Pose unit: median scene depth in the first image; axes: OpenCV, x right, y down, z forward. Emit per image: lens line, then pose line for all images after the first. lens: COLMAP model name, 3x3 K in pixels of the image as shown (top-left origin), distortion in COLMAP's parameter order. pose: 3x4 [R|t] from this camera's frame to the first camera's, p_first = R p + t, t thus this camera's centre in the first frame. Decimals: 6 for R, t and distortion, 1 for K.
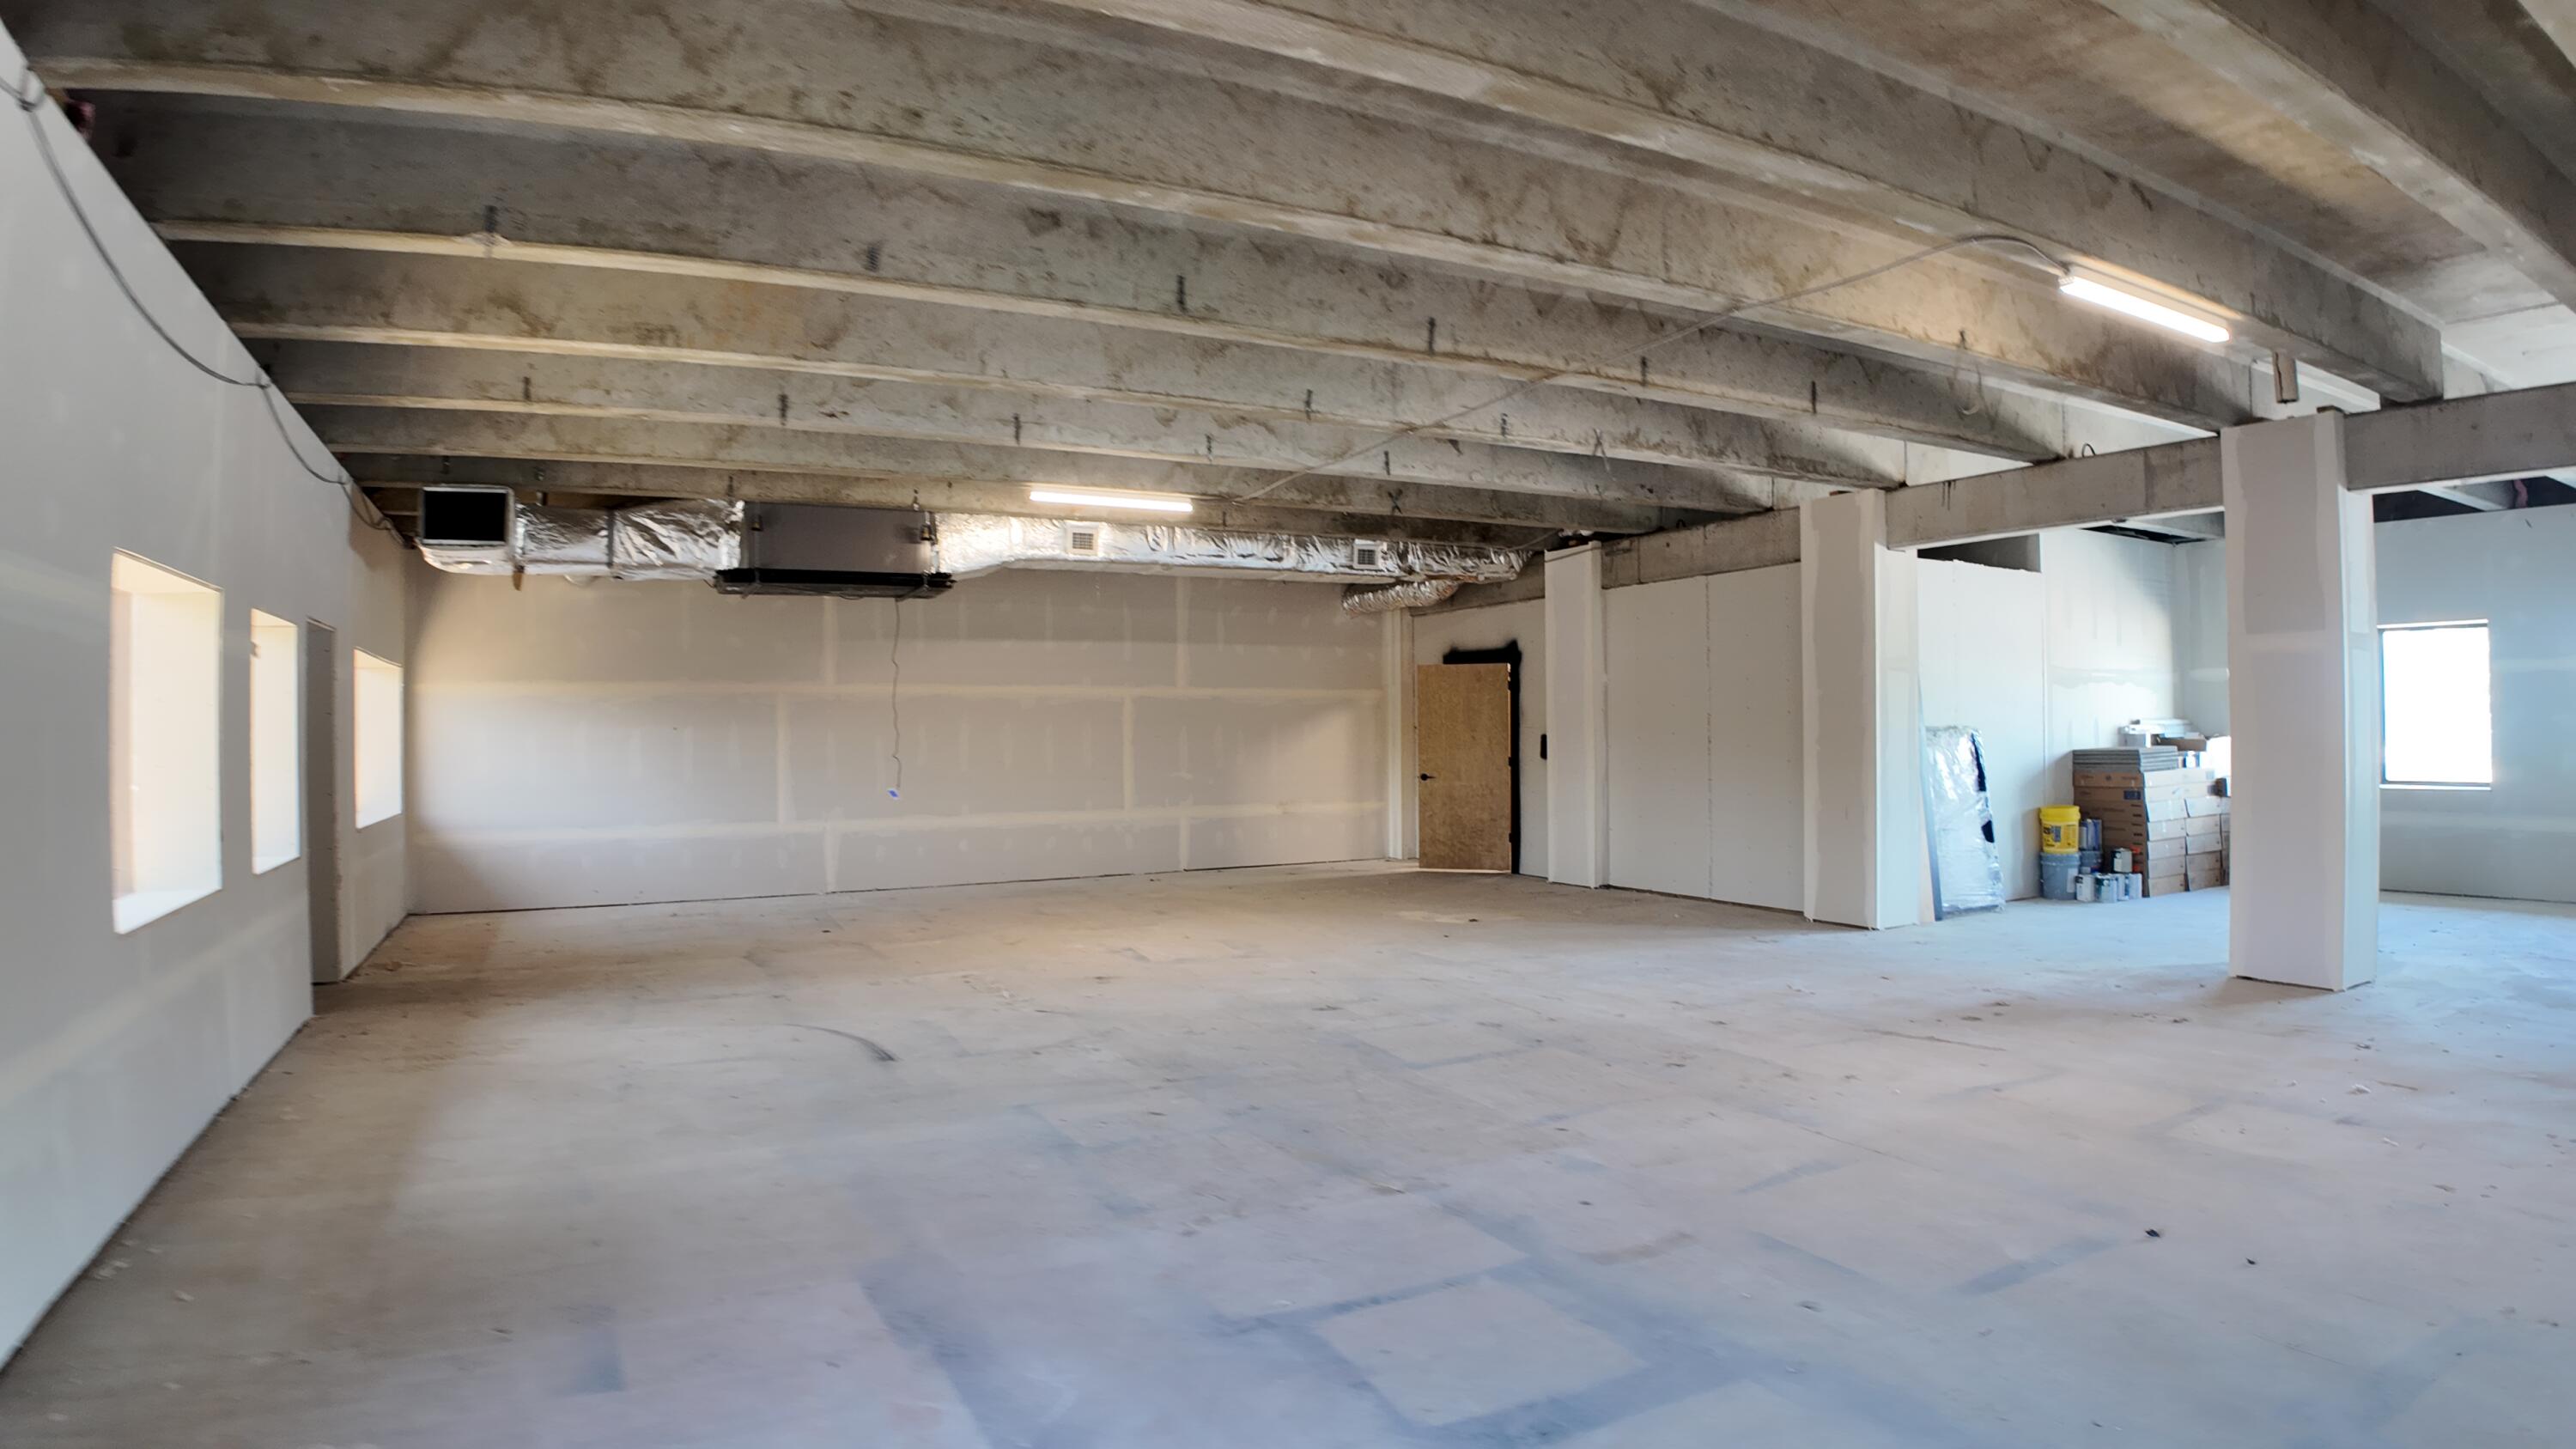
lens RADIAL K [[1354.1, 0, 1288.0], [0, 1354.1, 724.5], [0, 0, 1]] dist [-0.052456, -0.055433]
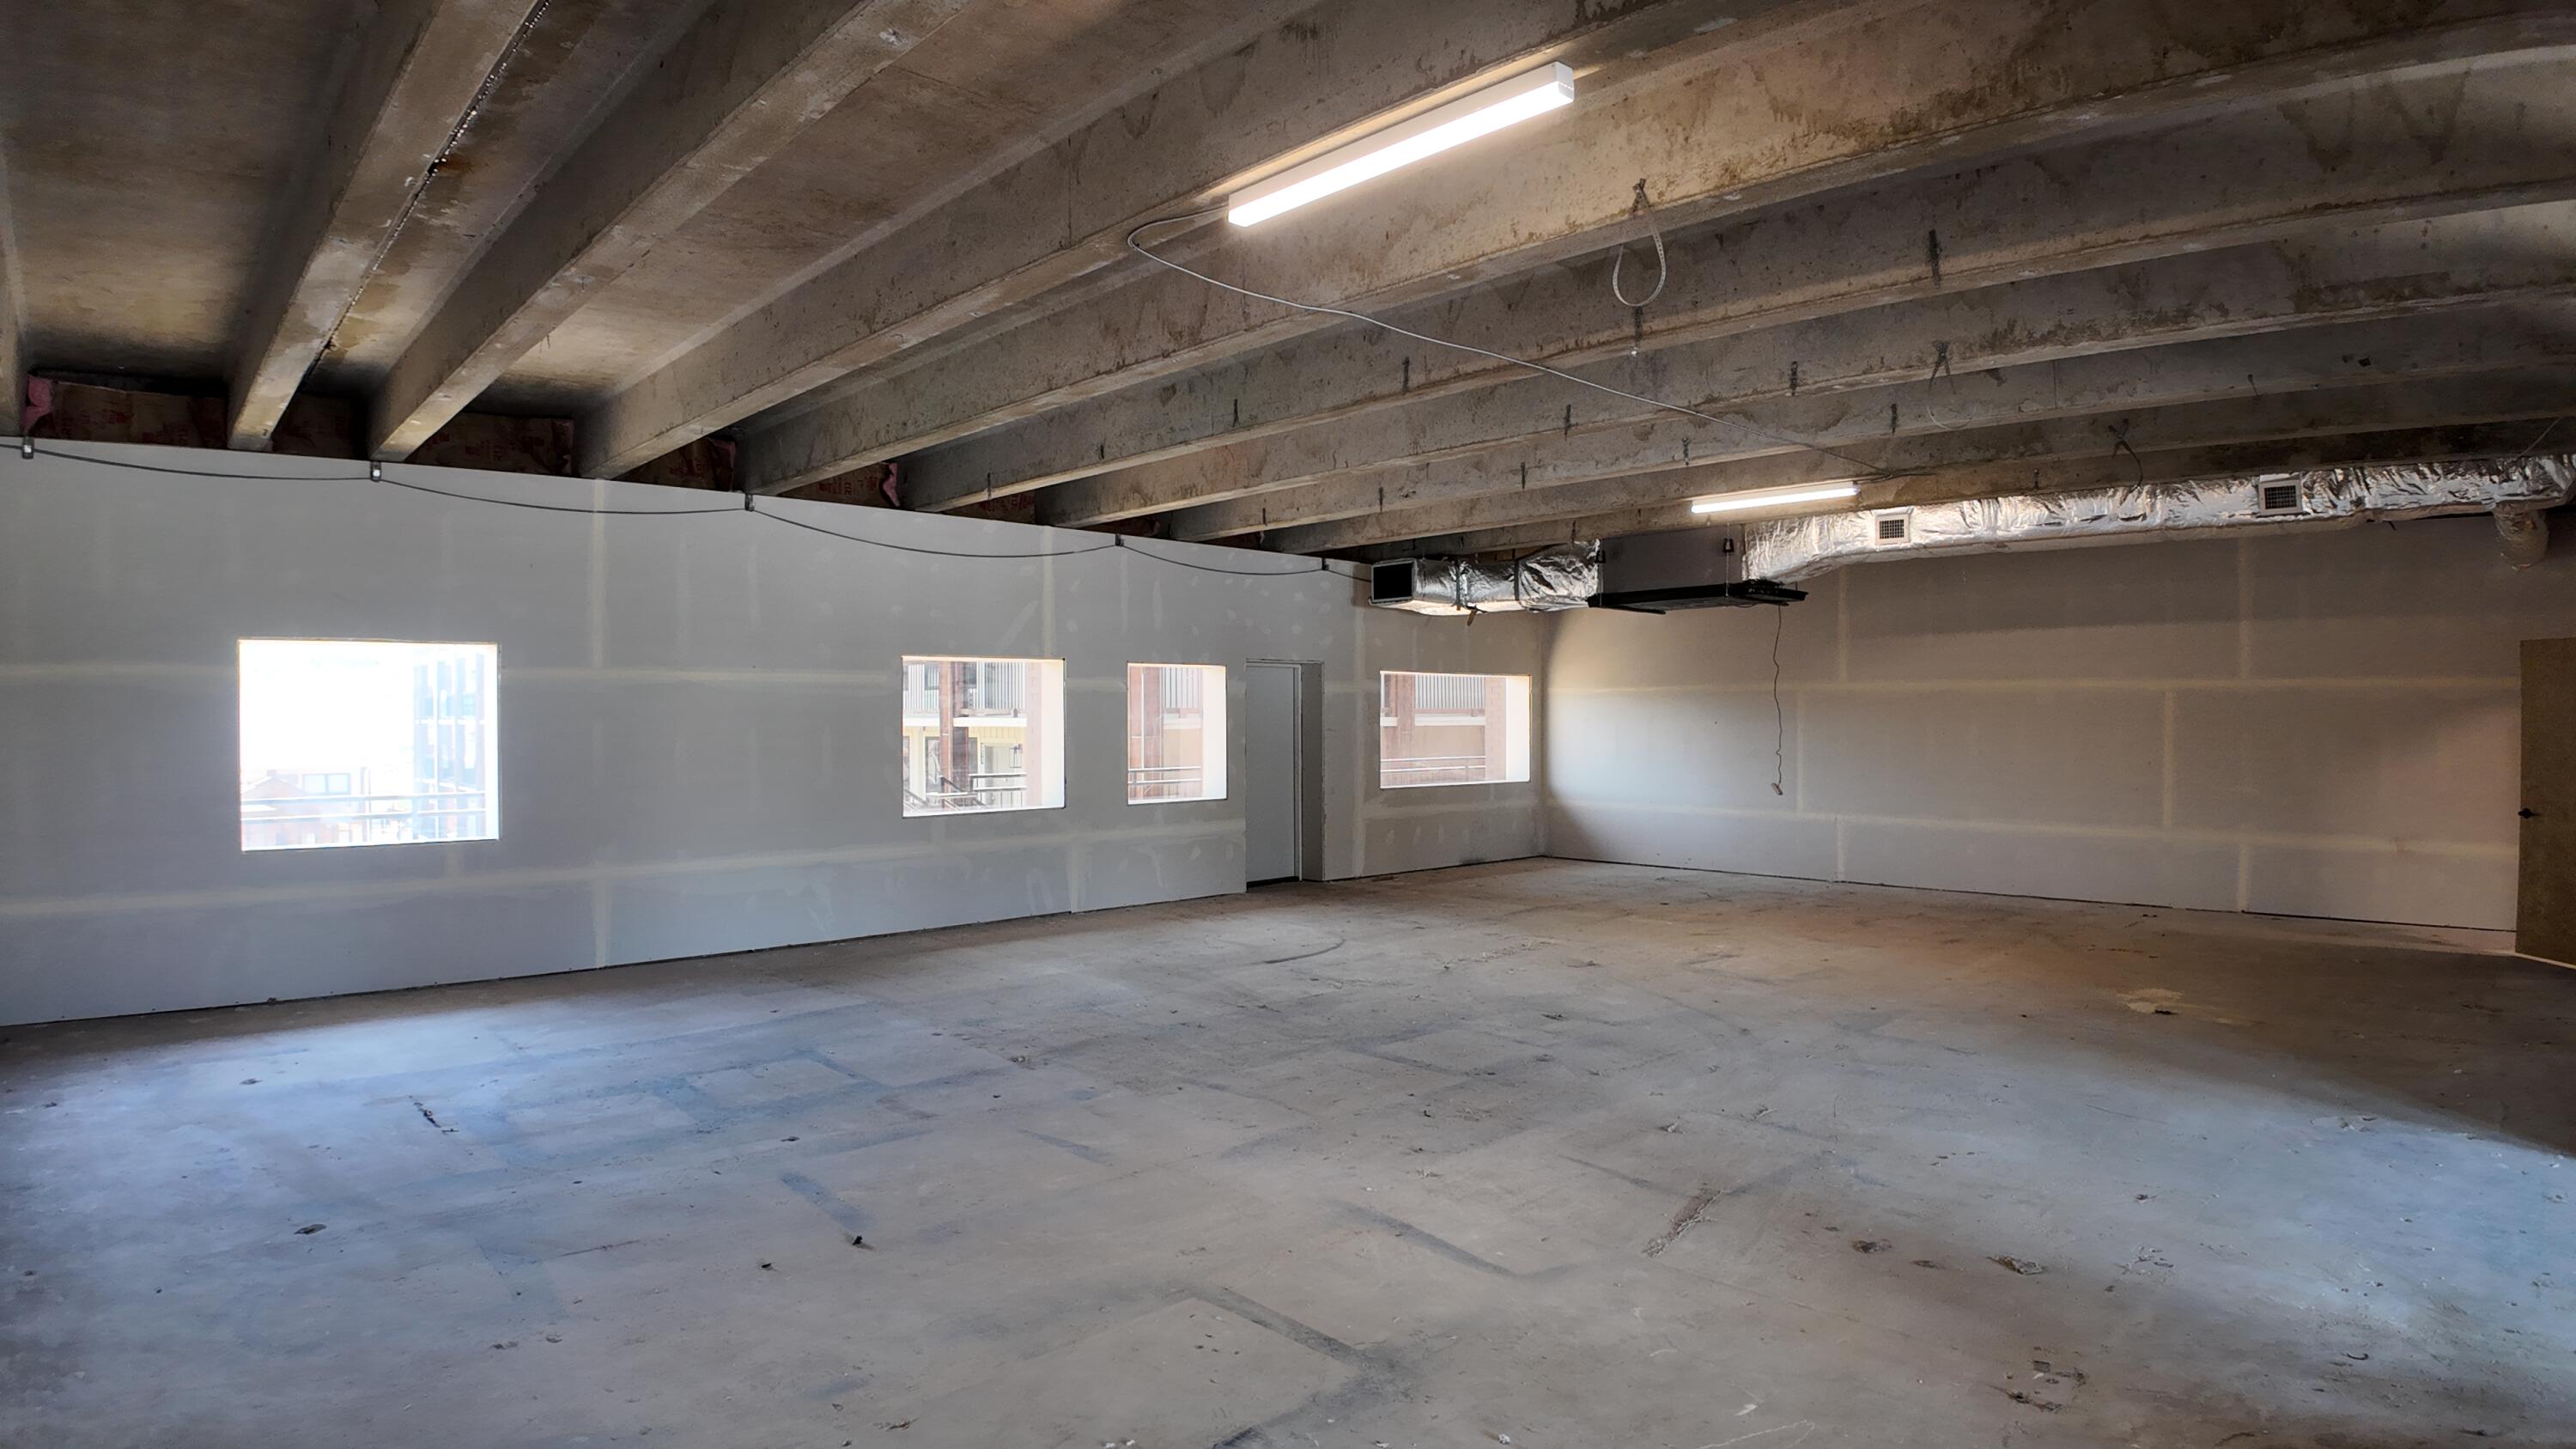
lens RADIAL K [[1354.1, 0, 1288.0], [0, 1354.1, 724.5], [0, 0, 1]] dist [-0.052456, -0.055433]
pose [[0.269900, 0.017428, -0.962731, 0.719396], [0.001364, 0.999828, 0.018482, -0.022051], [0.962887, -0.006301, 0.269830, 0.405831]]
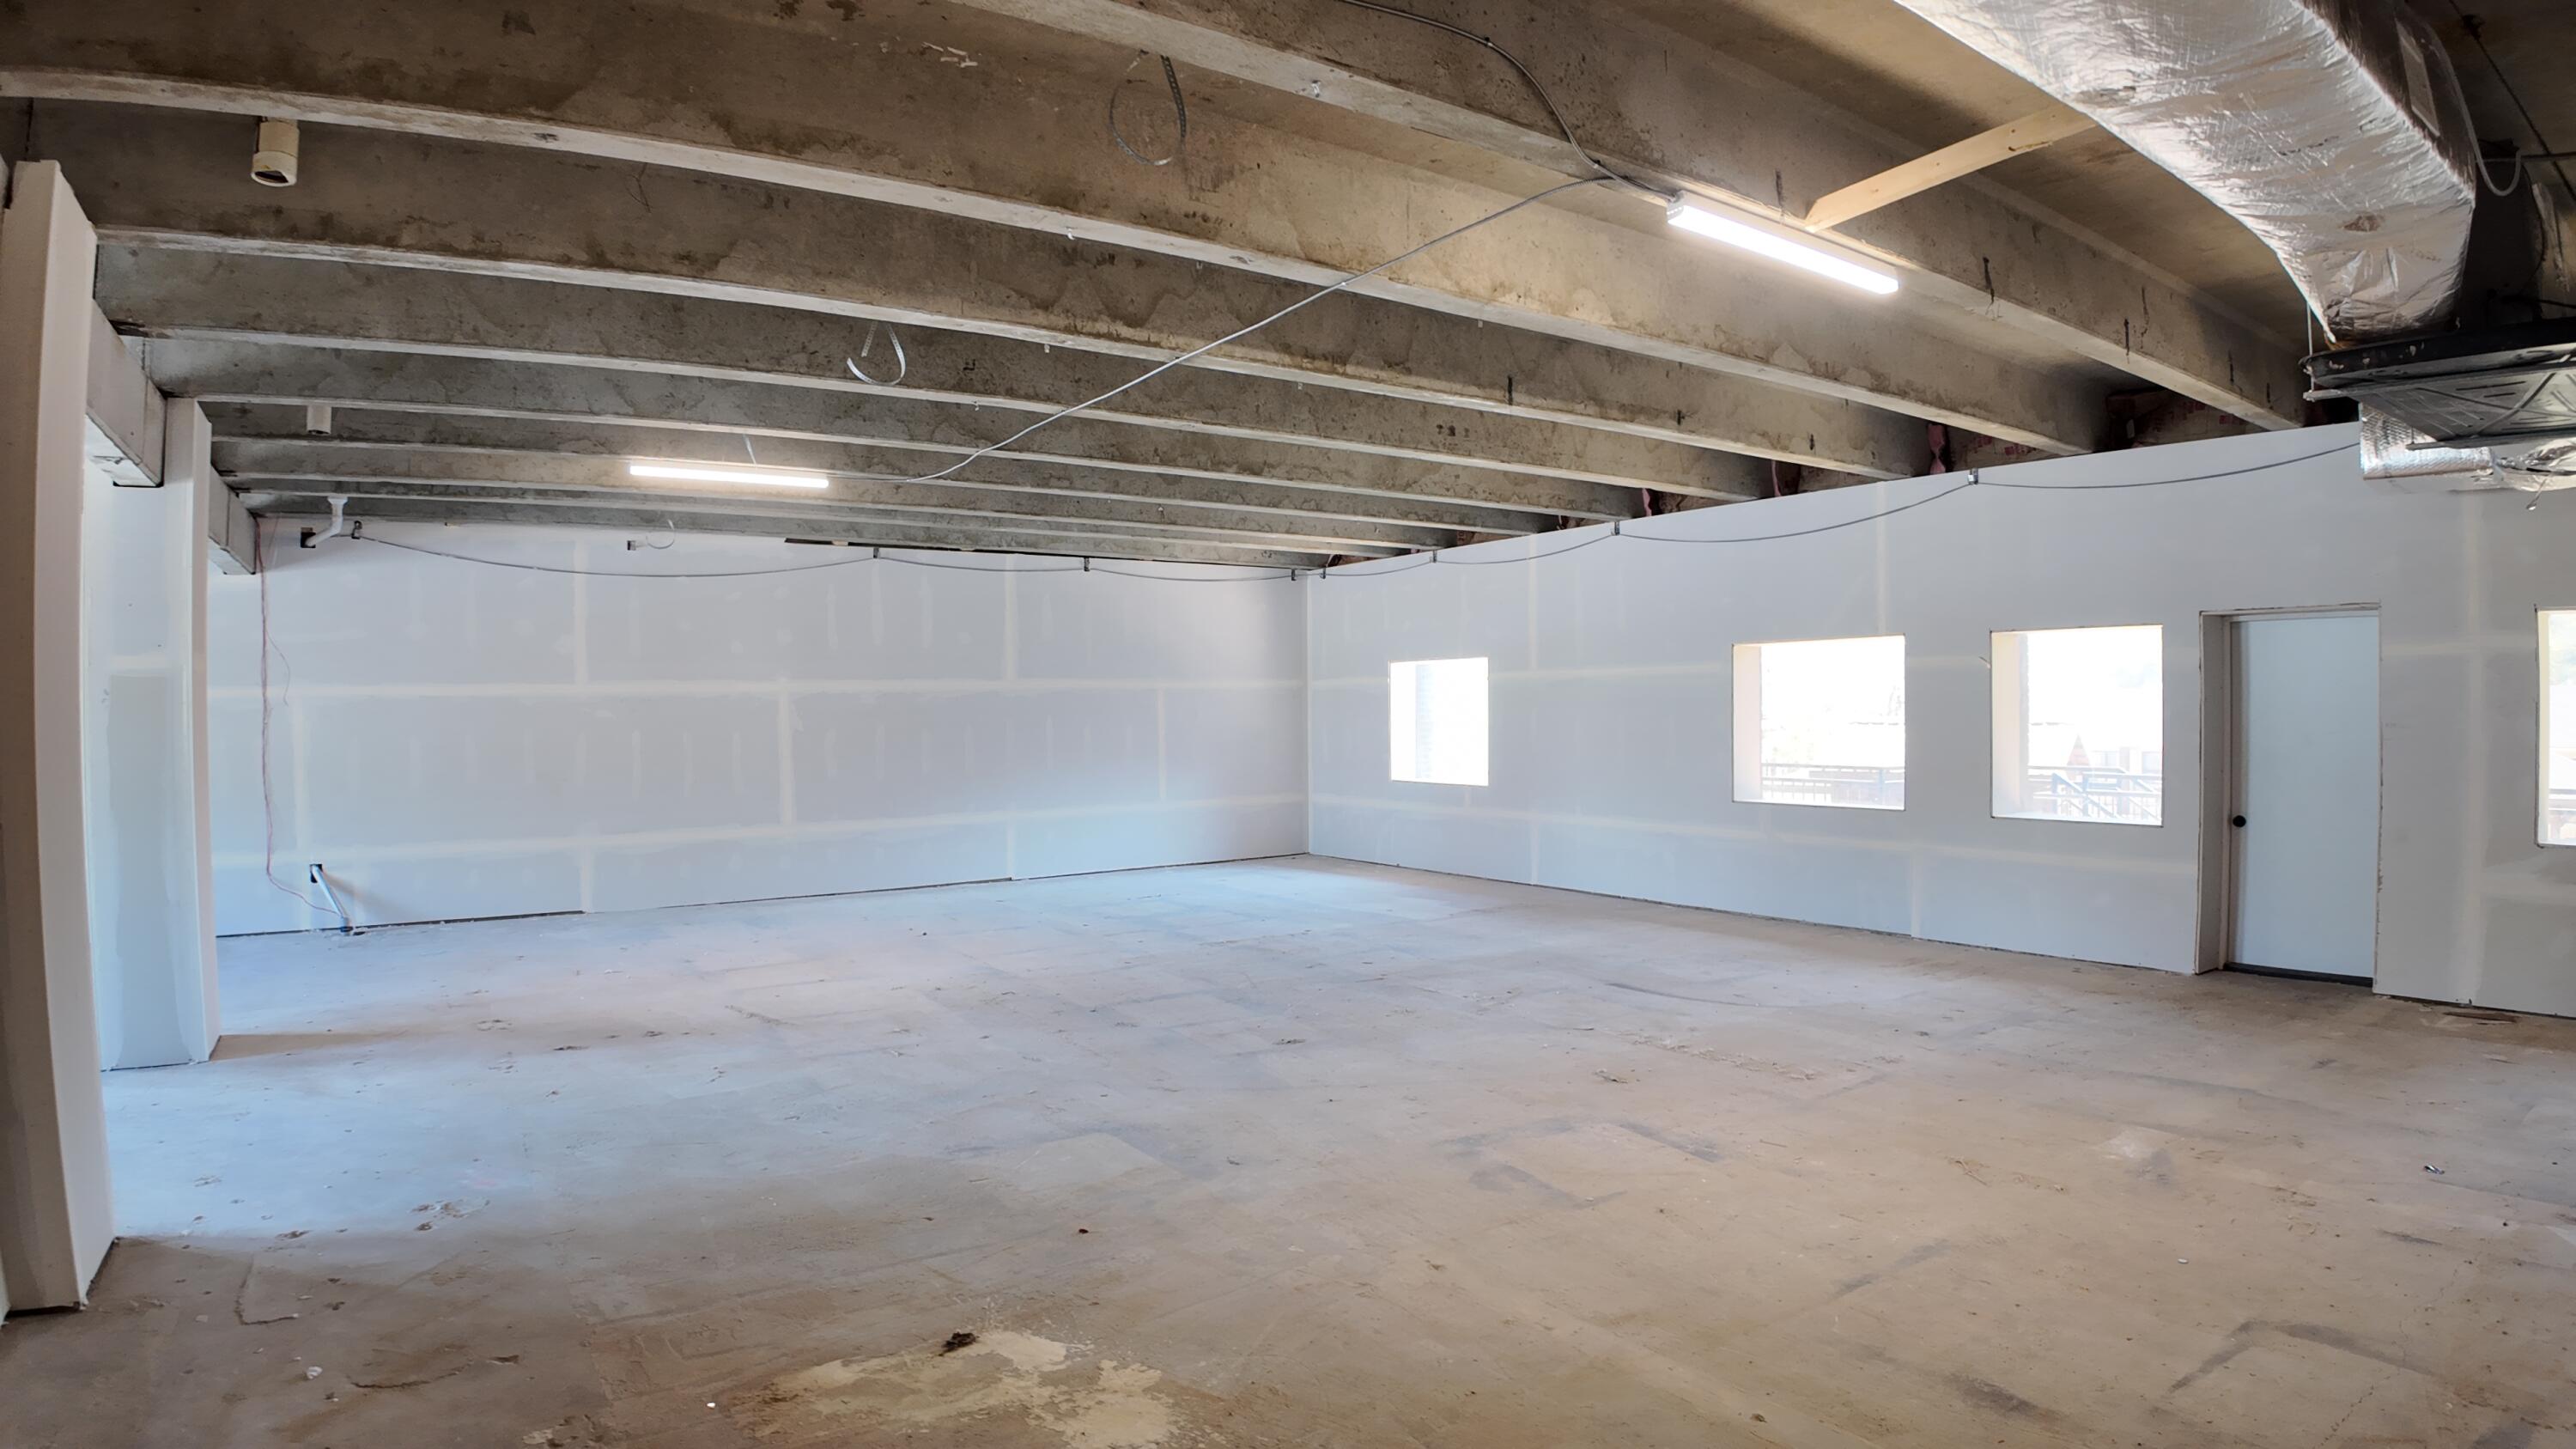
lens RADIAL K [[1354.1, 0, 1288.0], [0, 1354.1, 724.5], [0, 0, 1]] dist [-0.052456, -0.055433]
pose [[-0.994361, 0.021734, -0.103795, 0.090153], [0.020700, 0.999725, 0.011030, -0.011750], [0.104006, 0.008819, -0.994538, 1.449867]]
